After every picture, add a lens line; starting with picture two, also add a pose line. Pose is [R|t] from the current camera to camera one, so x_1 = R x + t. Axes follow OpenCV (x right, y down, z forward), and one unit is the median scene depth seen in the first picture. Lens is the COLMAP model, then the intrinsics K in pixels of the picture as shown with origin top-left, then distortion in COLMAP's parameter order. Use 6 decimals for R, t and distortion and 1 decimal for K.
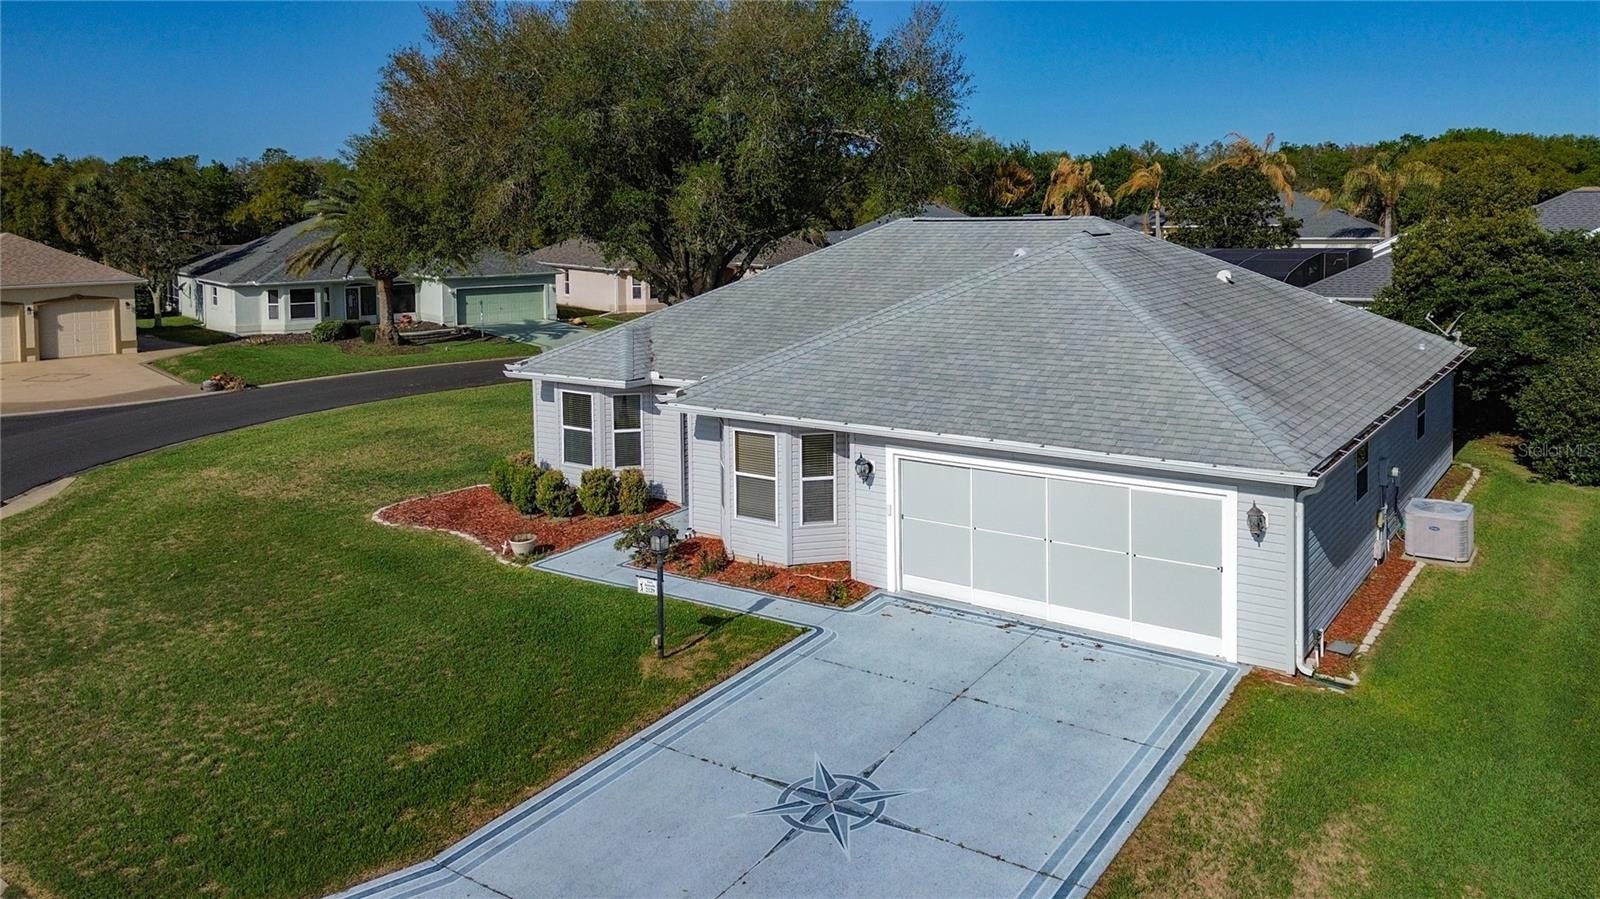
lens RADIAL K [[1162.3, 0, 835.8], [0, 1162.3, 315.9], [0, 0, 1]] dist [0.068373, -0.050821]
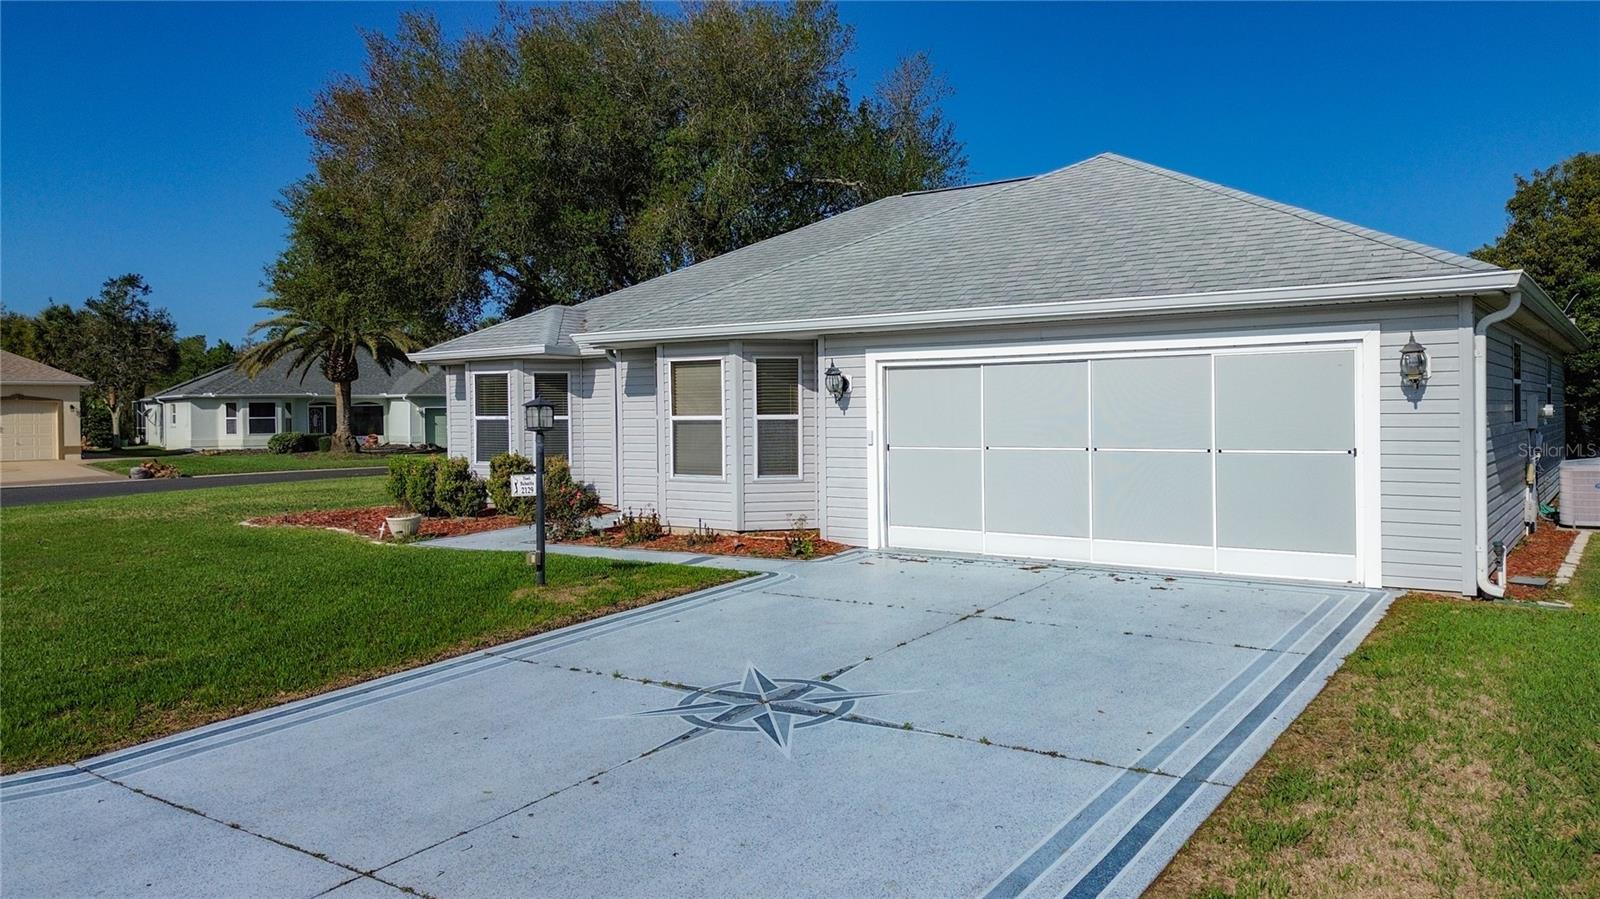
lens RADIAL K [[1137.7, 0, 800.0], [0, 1137.7, 449.5], [0, 0, 1]] dist [0.065993, -0.049511]
pose [[0.999692, 0.000597, -0.024825, 0.017758], [-0.001878, 0.998666, -0.051597, 0.198549], [0.024761, 0.051628, 0.998359, 0.256721]]
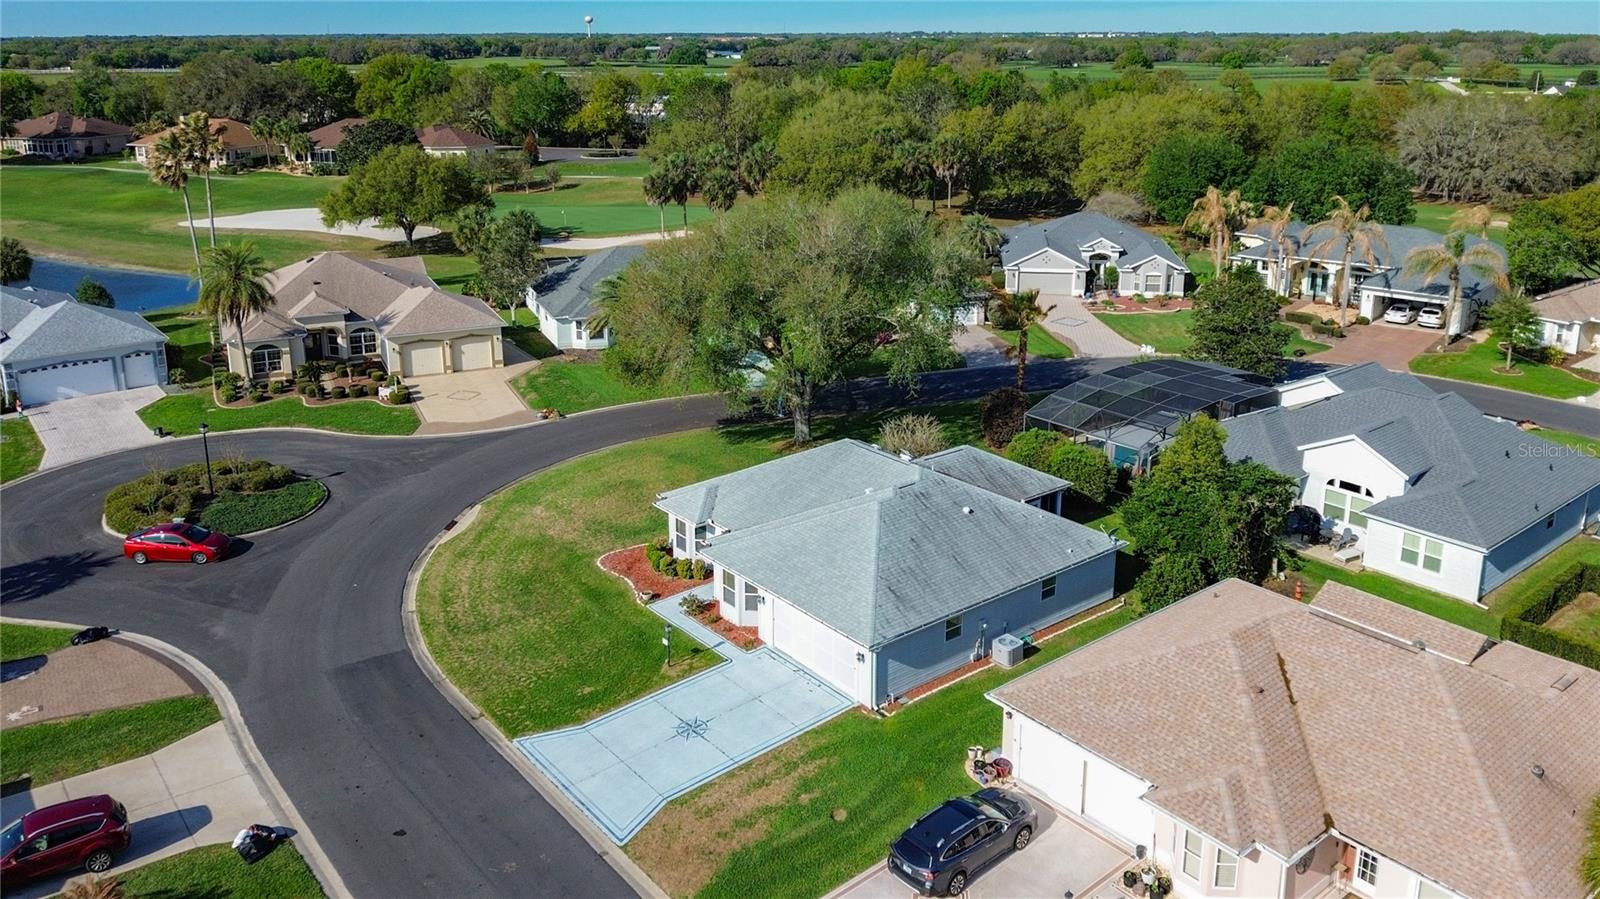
lens RADIAL K [[1137.7, 0, 800.0], [0, 1137.7, 449.5], [0, 0, 1]] dist [0.065993, -0.049511]
pose [[0.959080, 0.101795, -0.264204, 0.682195], [-0.035940, 0.969356, 0.243017, -0.739139], [0.280846, -0.223577, 0.933348, -1.135912]]
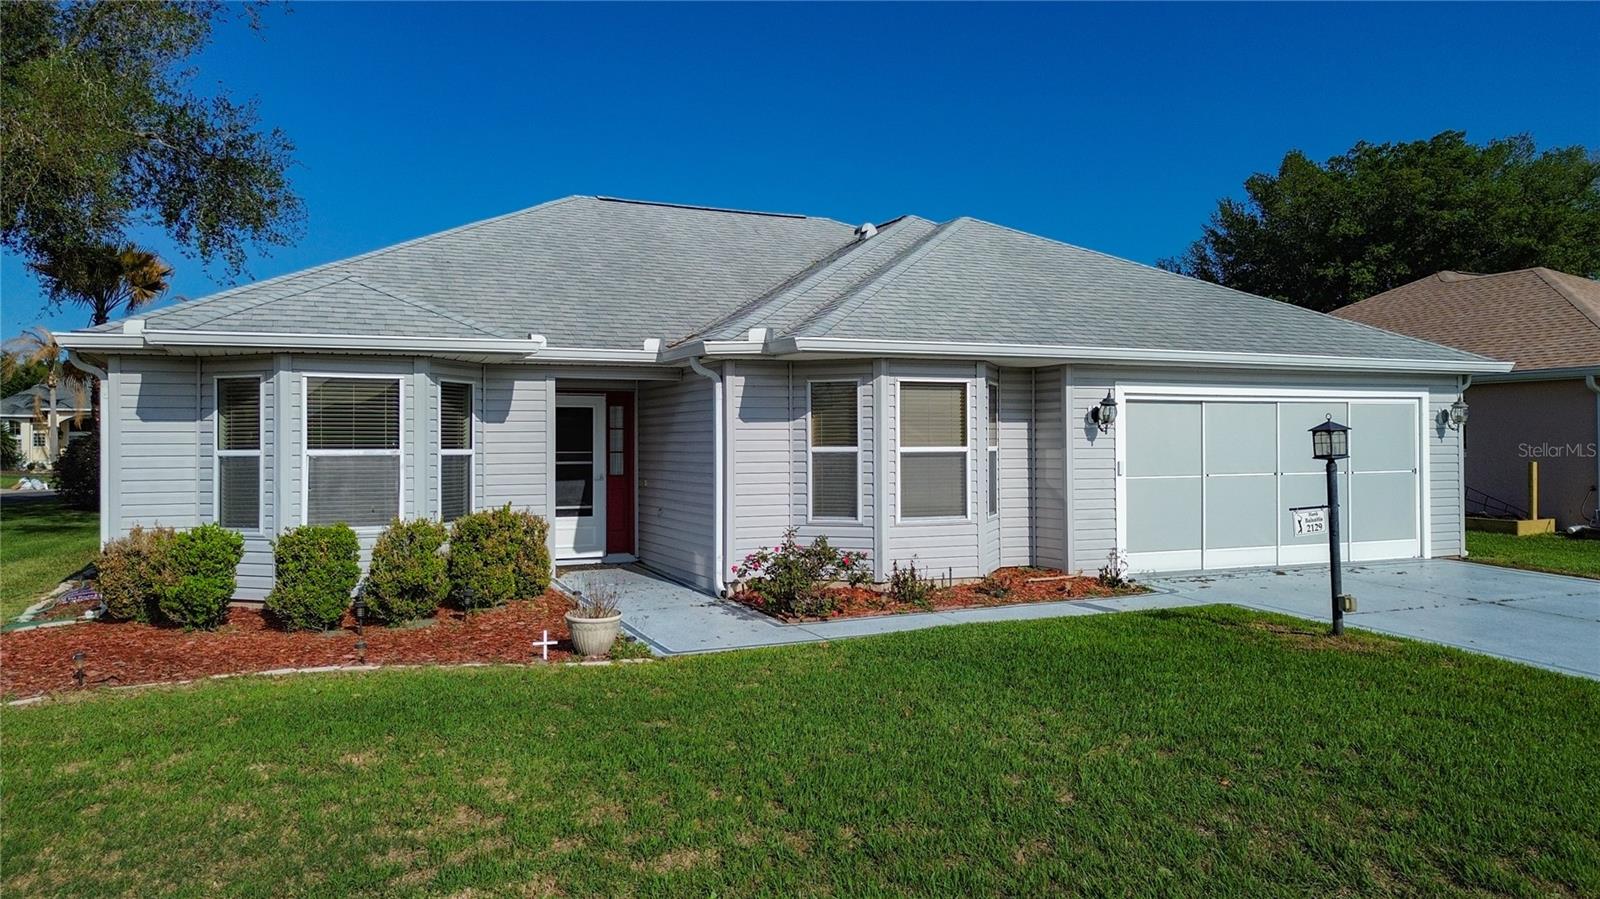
lens RADIAL K [[1137.7, 0, 800.0], [0, 1137.7, 449.5], [0, 0, 1]] dist [0.065993, -0.049511]
pose [[0.527473, 0.003153, 0.849566, -0.658205], [0.073116, 0.996114, -0.049092, 0.164945], [-0.846419, 0.088012, 0.525193, 0.735123]]
